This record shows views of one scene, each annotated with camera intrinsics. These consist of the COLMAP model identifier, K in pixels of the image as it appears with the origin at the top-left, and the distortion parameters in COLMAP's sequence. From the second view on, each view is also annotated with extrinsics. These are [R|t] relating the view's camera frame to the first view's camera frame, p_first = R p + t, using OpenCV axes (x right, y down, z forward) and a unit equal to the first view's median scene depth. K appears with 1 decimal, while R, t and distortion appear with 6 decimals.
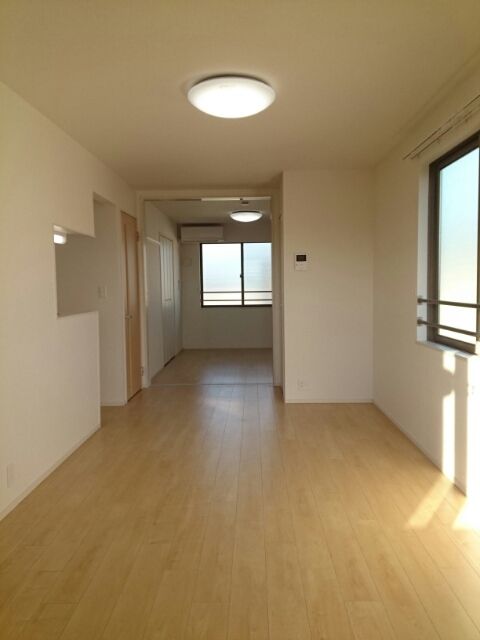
lens RADIAL K [[501.6, 0, 239.2], [0, 501.6, 319.8], [0, 0, 1]] dist [0.006452, 0.002573]
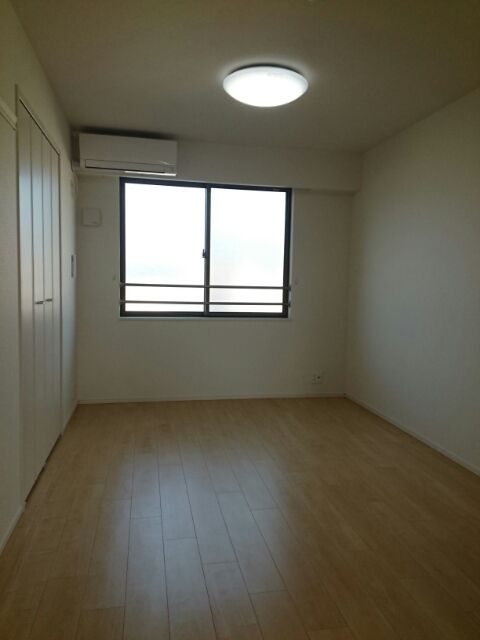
lens RADIAL K [[501.6, 0, 241.8], [0, 501.6, 320.7], [0, 0, 1]] dist [0.006452, 0.002573]
pose [[0.977788, 0.016358, 0.208958, -0.062962], [-0.020325, 0.999651, 0.016852, -0.030610], [-0.208609, -0.020724, 0.977779, 0.507944]]
